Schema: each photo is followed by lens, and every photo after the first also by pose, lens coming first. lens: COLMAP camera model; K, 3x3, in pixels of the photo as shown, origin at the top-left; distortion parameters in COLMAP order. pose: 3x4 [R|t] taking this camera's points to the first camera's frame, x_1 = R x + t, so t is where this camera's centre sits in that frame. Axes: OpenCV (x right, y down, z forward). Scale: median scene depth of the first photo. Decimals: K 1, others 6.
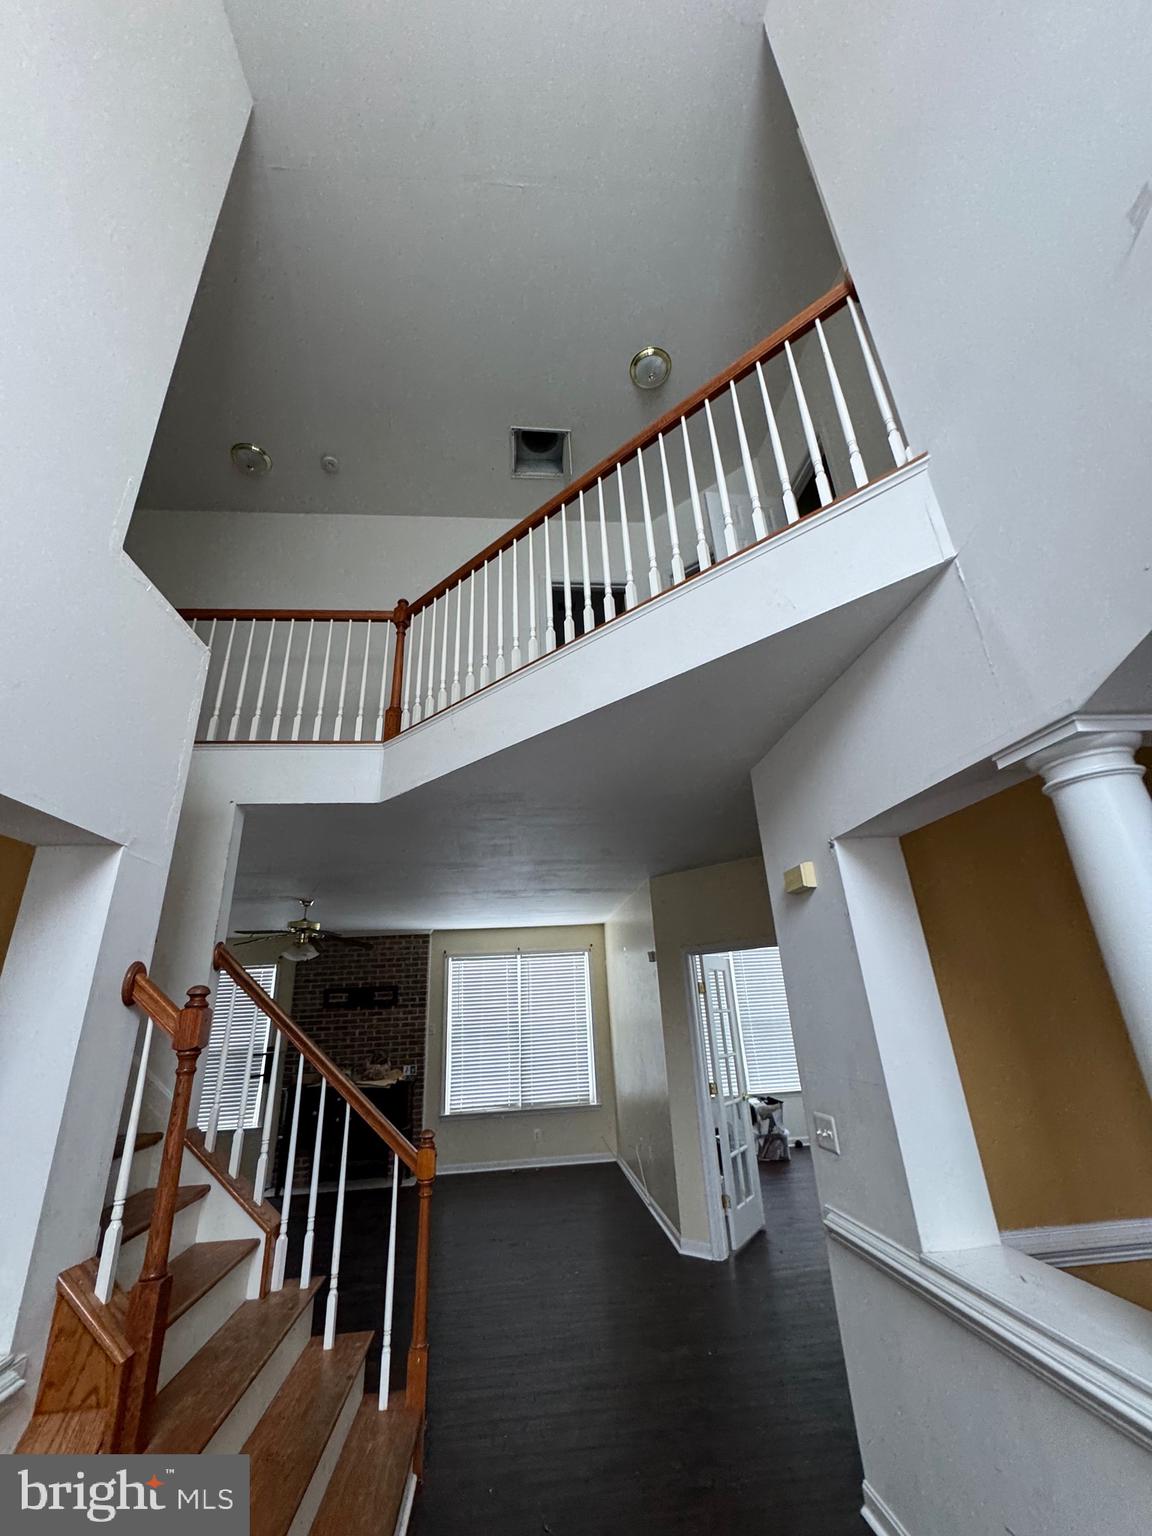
lens RADIAL K [[615.2, 0, 575.0], [0, 615.2, 769.7], [0, 0, 1]] dist [-0.002217, 0.000124]
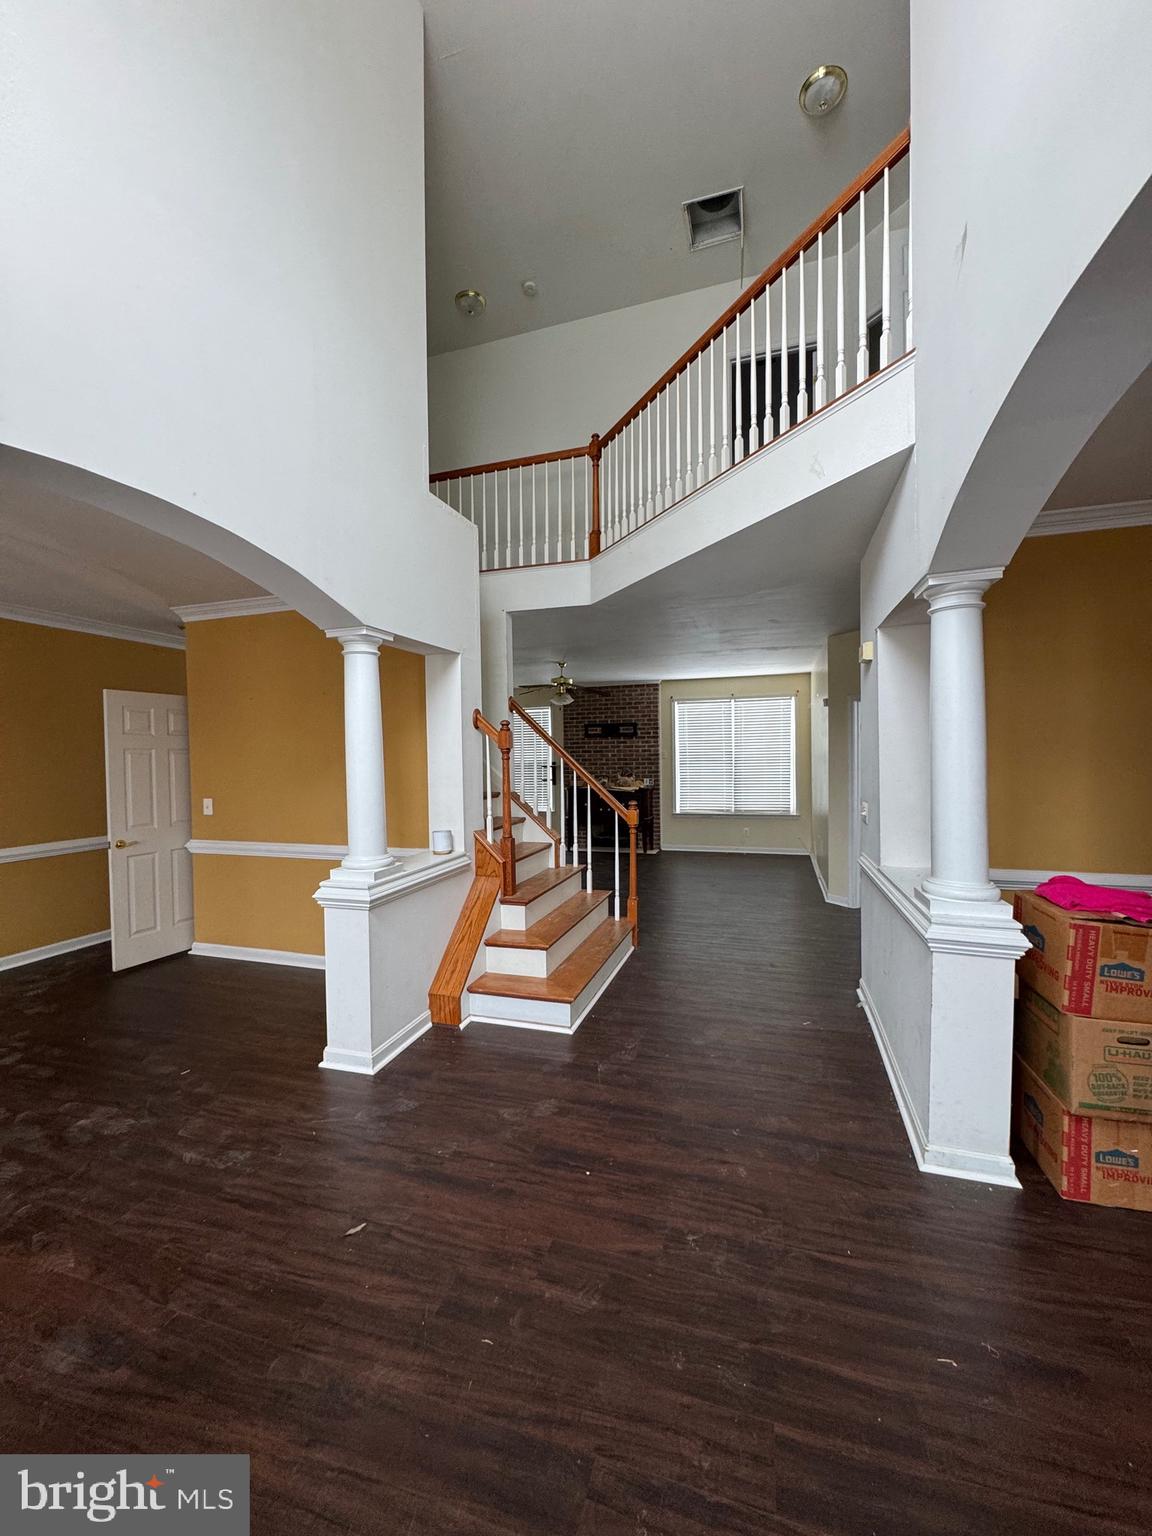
lens RADIAL K [[615.2, 0, 575.0], [0, 615.2, 769.7], [0, 0, 1]] dist [-0.002217, 0.000124]
pose [[0.918688, 0.043186, -0.392615, 0.227894], [0.117654, 0.918963, 0.376383, -0.131992], [0.377053, -0.391972, 0.839160, -0.381939]]
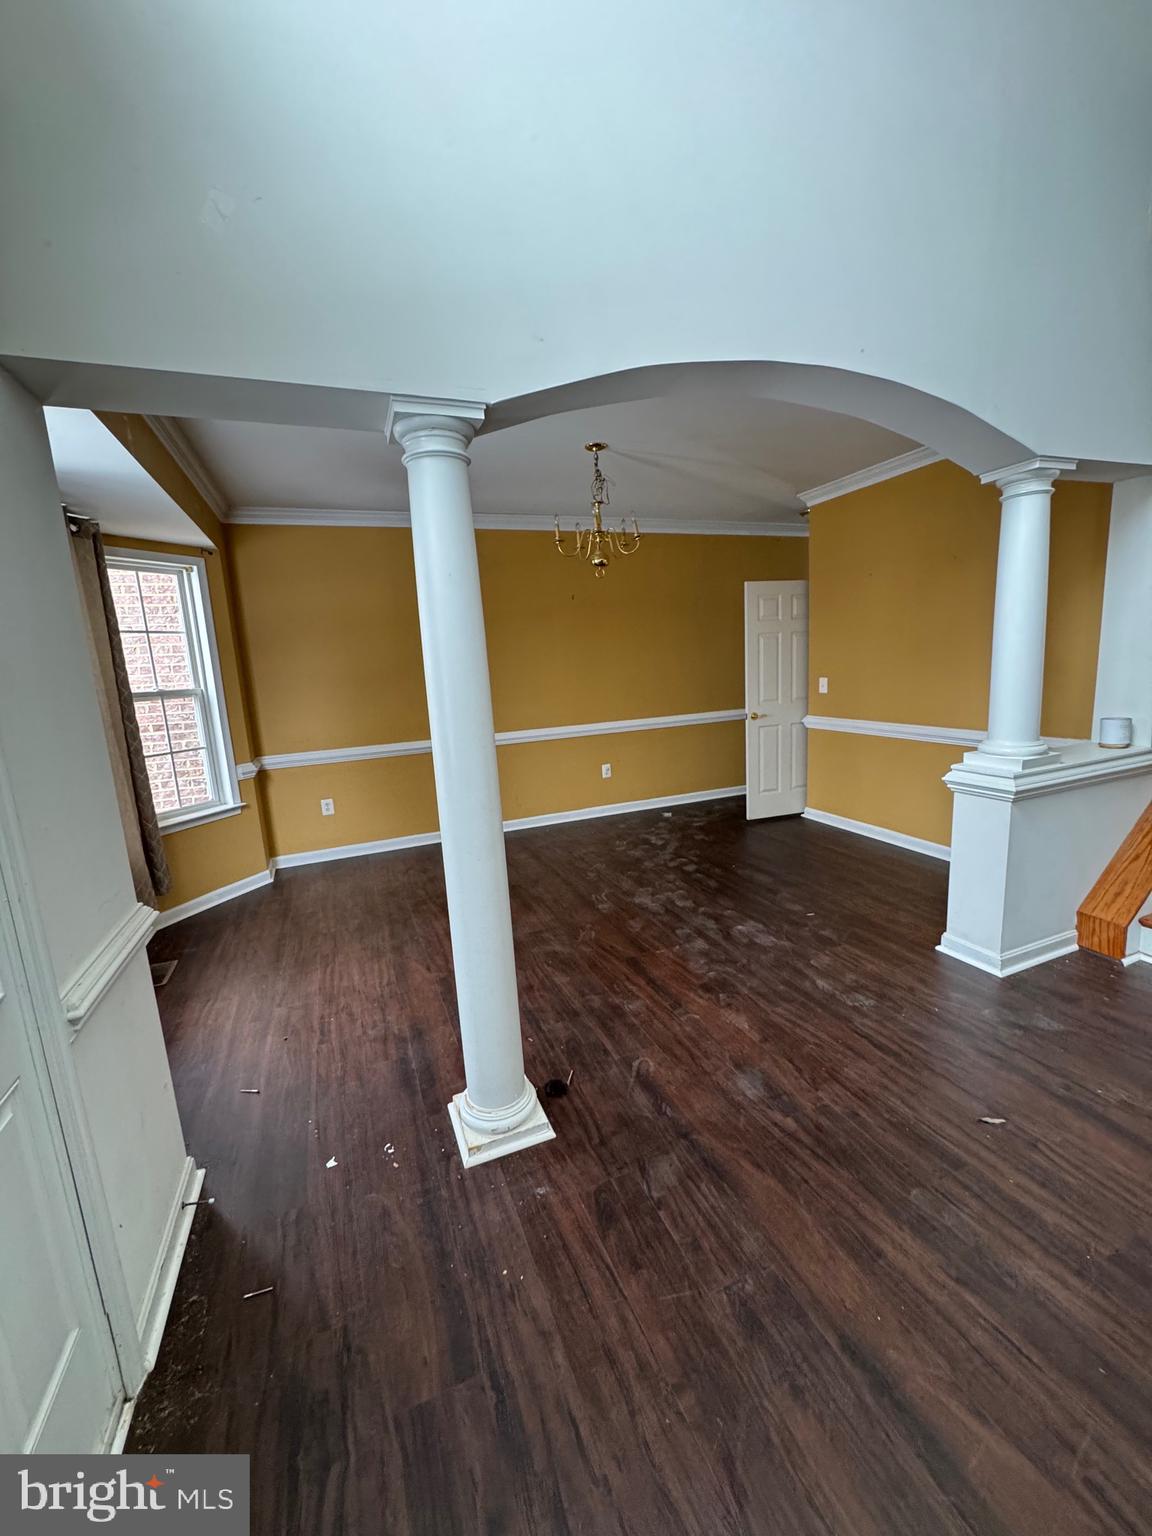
lens RADIAL K [[615.2, 0, 575.0], [0, 615.2, 769.7], [0, 0, 1]] dist [-0.002217, 0.000124]
pose [[0.277623, 0.200762, -0.939479, 0.189621], [0.392944, 0.868646, 0.301743, -0.135140], [0.876653, -0.452934, 0.162268, -0.418779]]
